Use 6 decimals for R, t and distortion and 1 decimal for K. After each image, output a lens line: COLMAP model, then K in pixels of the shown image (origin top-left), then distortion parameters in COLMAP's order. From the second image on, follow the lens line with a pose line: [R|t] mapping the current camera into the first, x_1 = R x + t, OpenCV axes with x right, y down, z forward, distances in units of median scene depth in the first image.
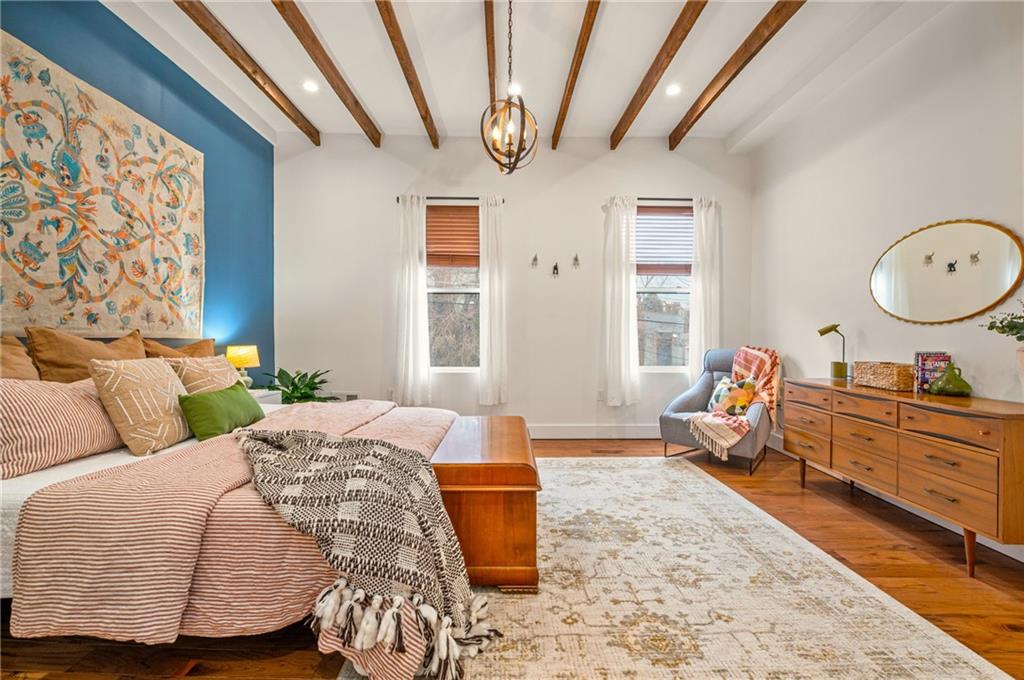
lens RADIAL K [[461.6, 0, 514.9], [0, 461.6, 343.4], [0, 0, 1]] dist [0.000200, -0.000900]
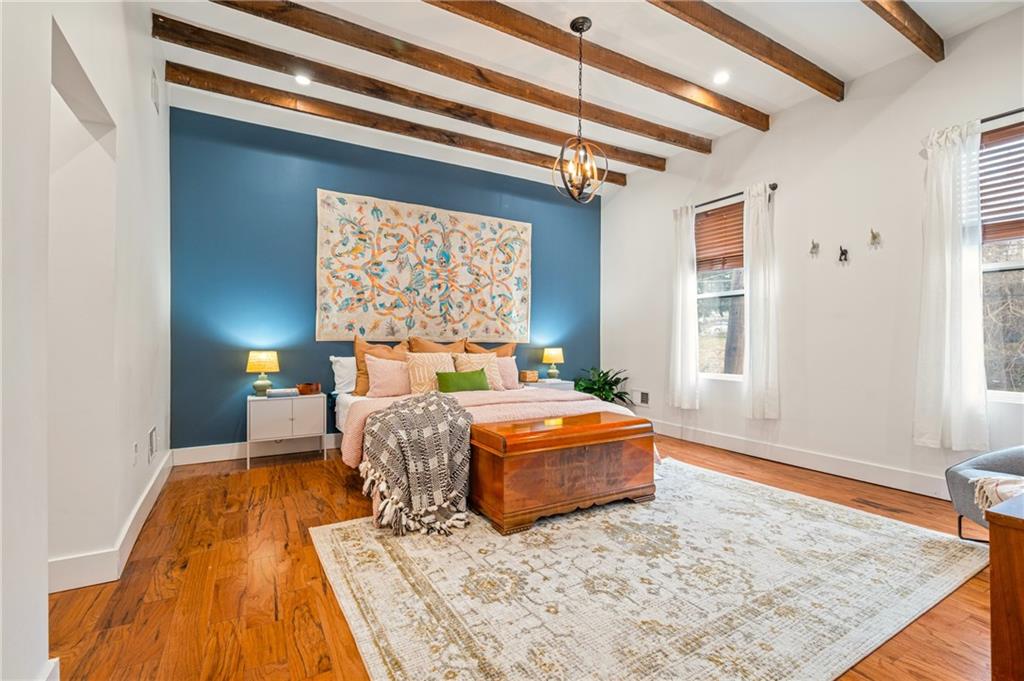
lens RADIAL K [[461.6, 0, 510.3], [0, 461.6, 338.6], [0, 0, 1]] dist [0.000200, -0.000900]
pose [[0.490764, -0.004707, -0.871280, 0.835508], [-0.014788, 0.999796, -0.013731, -0.003521], [0.871167, 0.019624, 0.490595, 0.245062]]
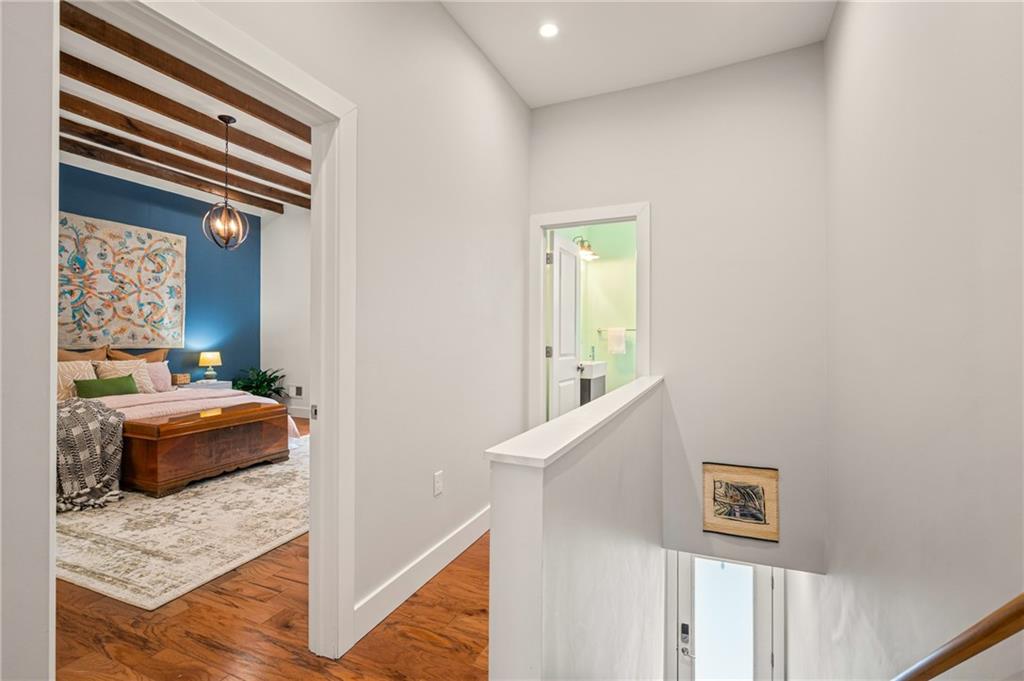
lens RADIAL K [[461.6, 0, 509.7], [0, 461.6, 337.0], [0, 0, 1]] dist [0.000200, -0.000900]
pose [[0.917750, 0.000842, -0.397157, 1.380700], [-0.006410, 0.999899, -0.012691, -0.046730], [0.397106, 0.014193, 0.917663, -0.072504]]
